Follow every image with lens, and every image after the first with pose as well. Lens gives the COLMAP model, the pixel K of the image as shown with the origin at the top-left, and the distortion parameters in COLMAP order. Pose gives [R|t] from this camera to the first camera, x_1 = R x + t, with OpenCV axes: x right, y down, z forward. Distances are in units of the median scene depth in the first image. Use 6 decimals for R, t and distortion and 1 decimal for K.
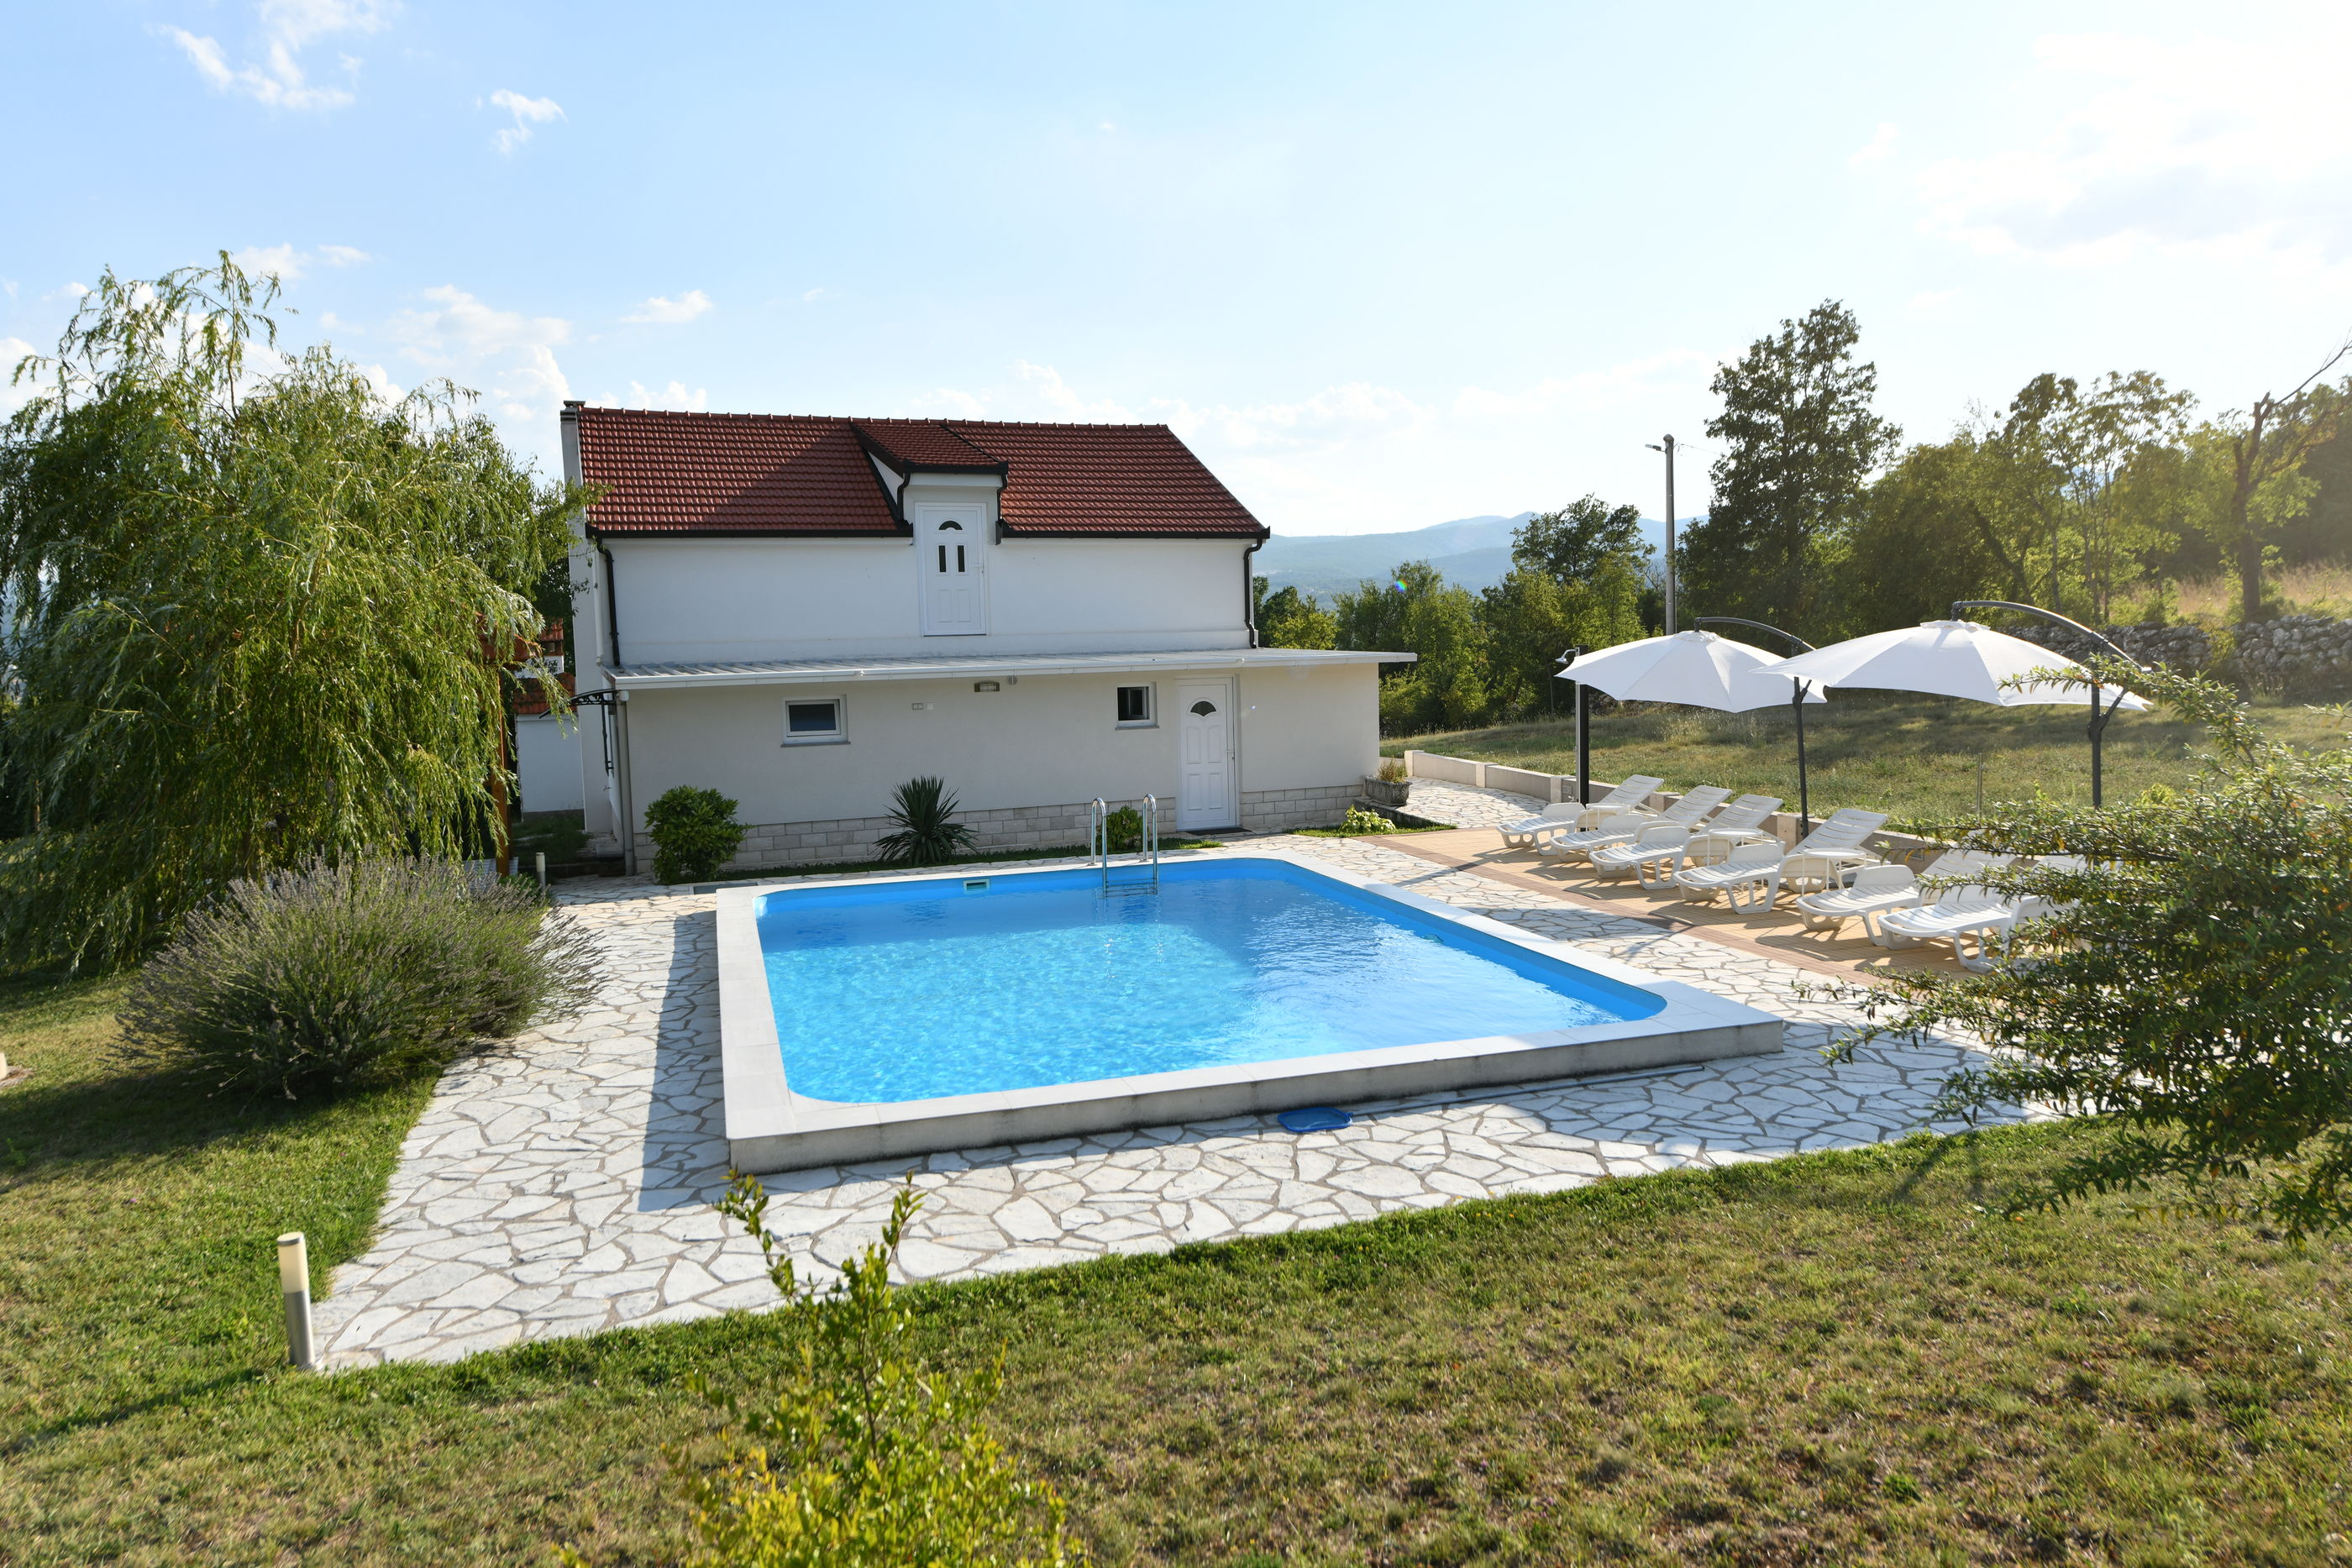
lens RADIAL K [[1591.0, 0, 1182.1], [0, 1591.0, 776.0], [0, 0, 1]] dist [0.012719, -0.007299]
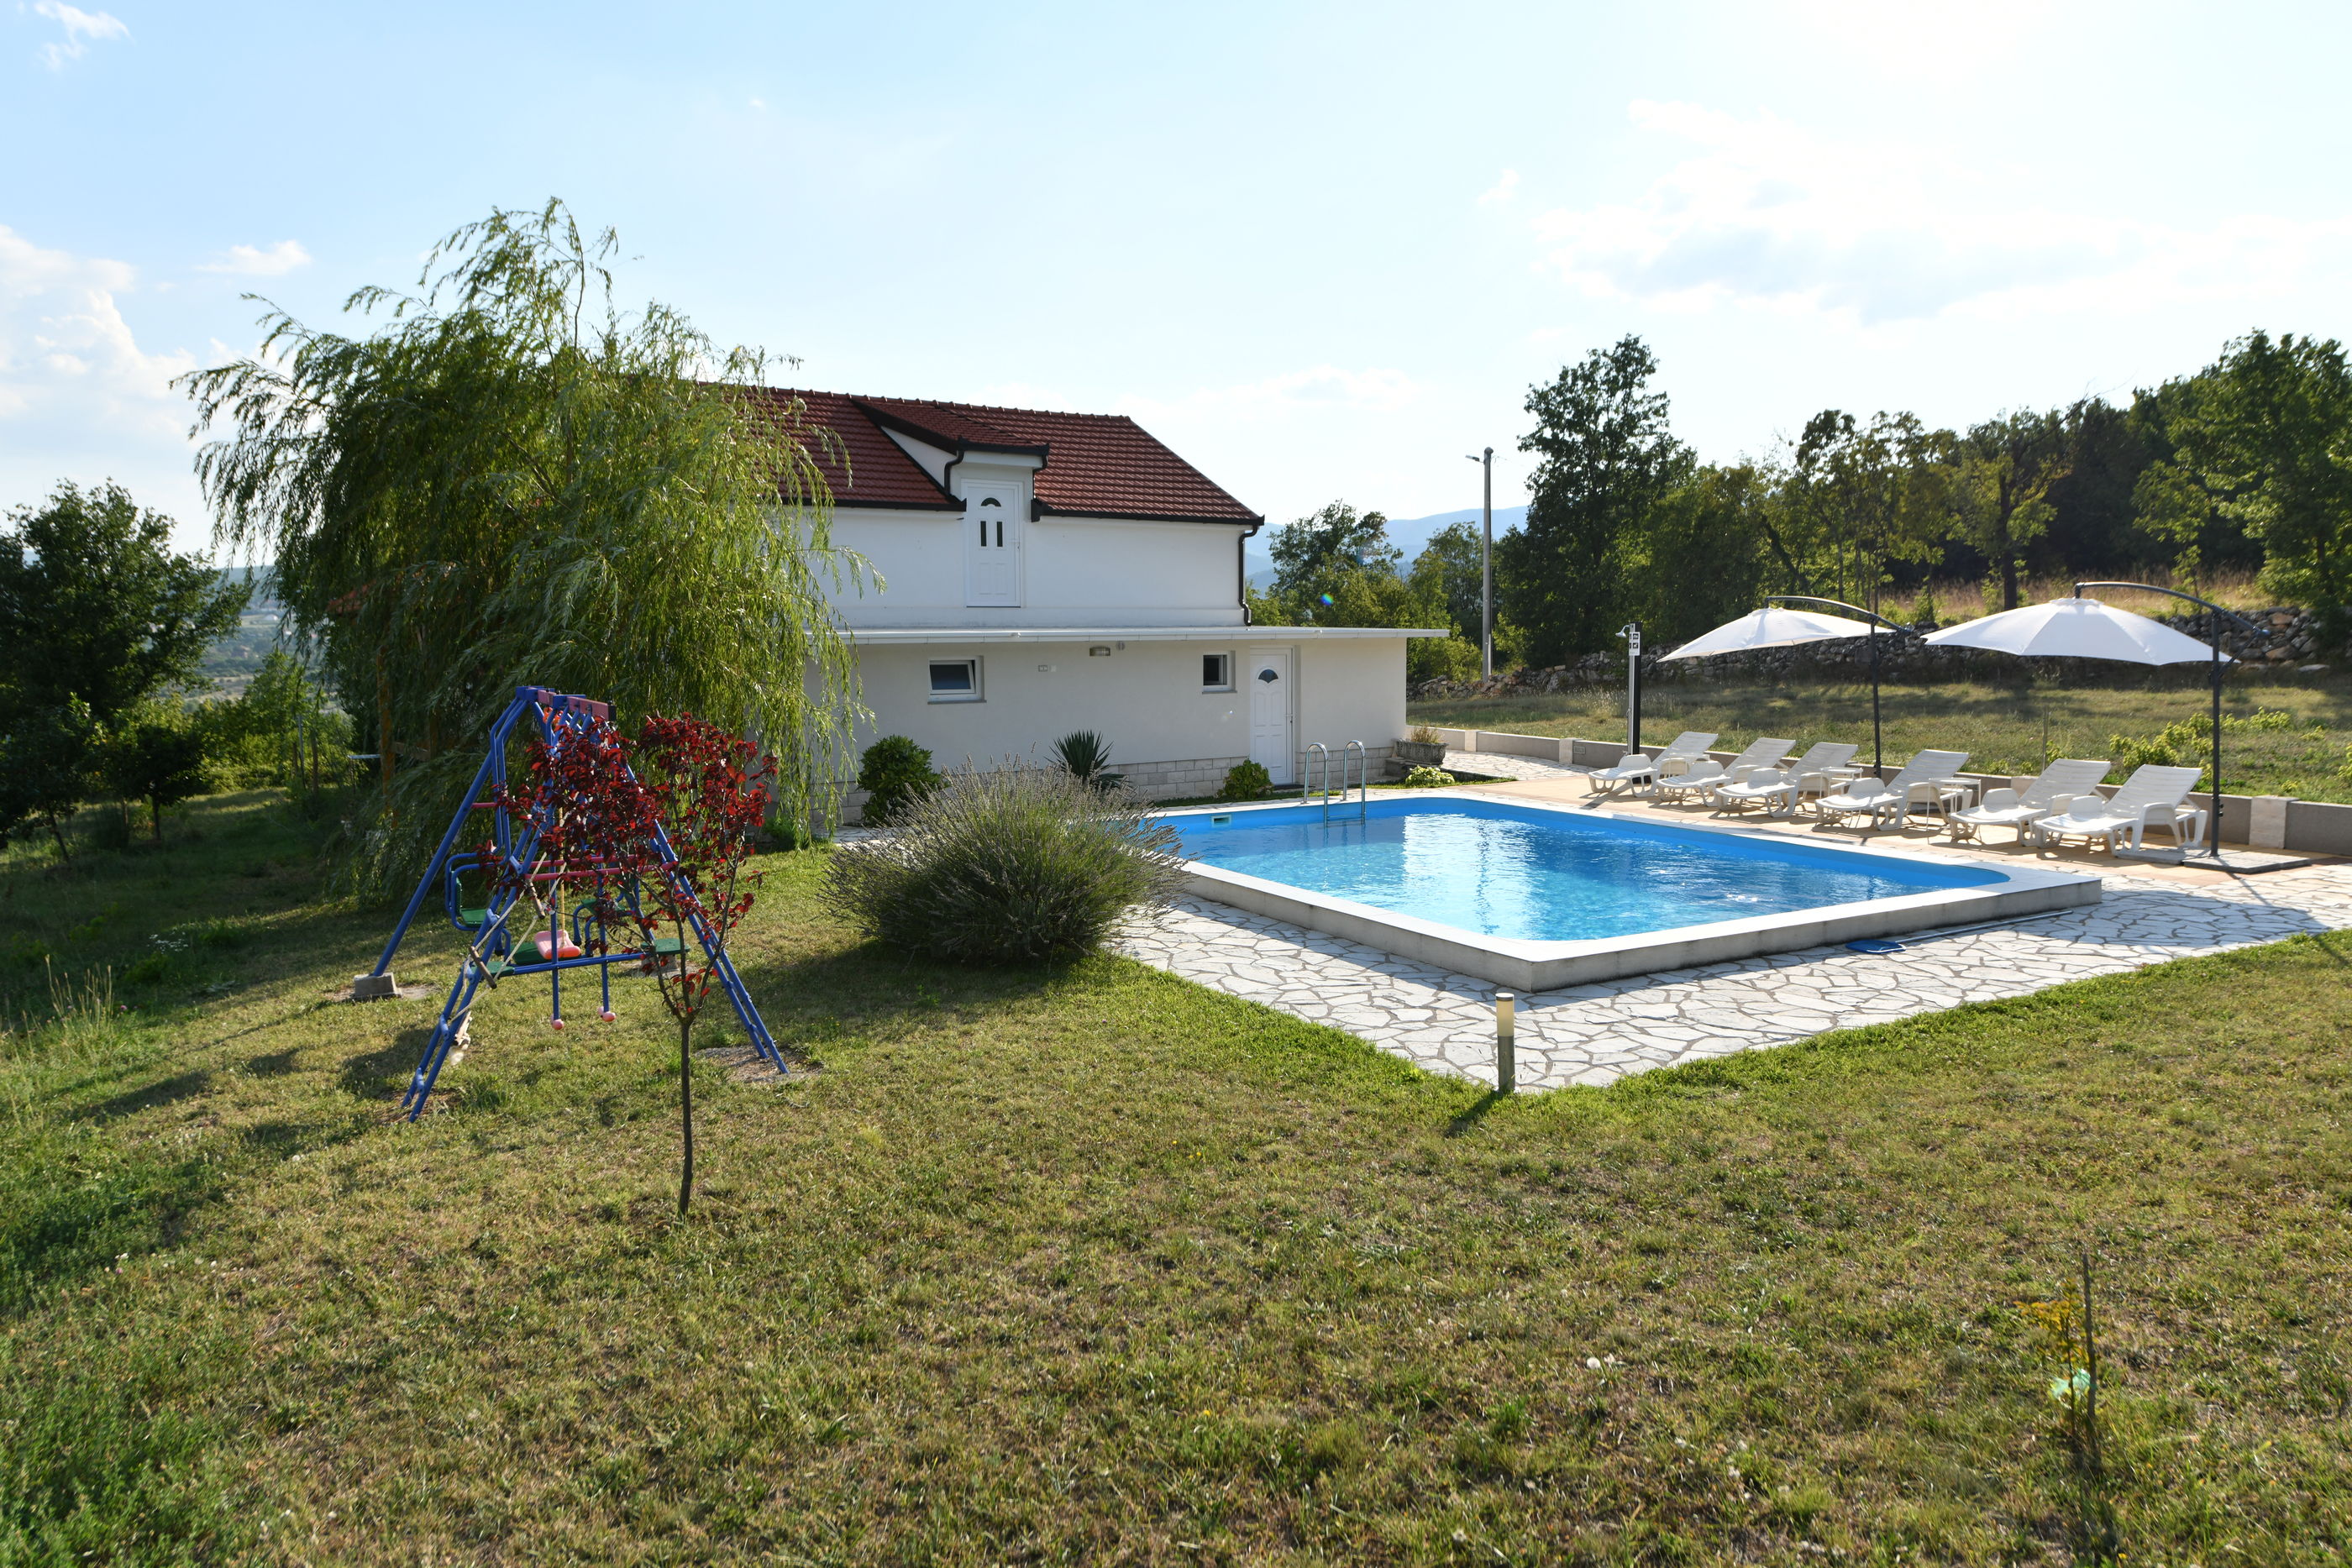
lens RADIAL K [[1591.0, 0, 1169.6], [0, 1591.0, 790.0], [0, 0, 1]] dist [0.012719, -0.007299]
pose [[0.975836, -0.002551, 0.218488, -0.165300], [0.000711, 0.999964, 0.008500, 0.015374], [-0.218502, -0.008139, 0.975803, -0.035990]]
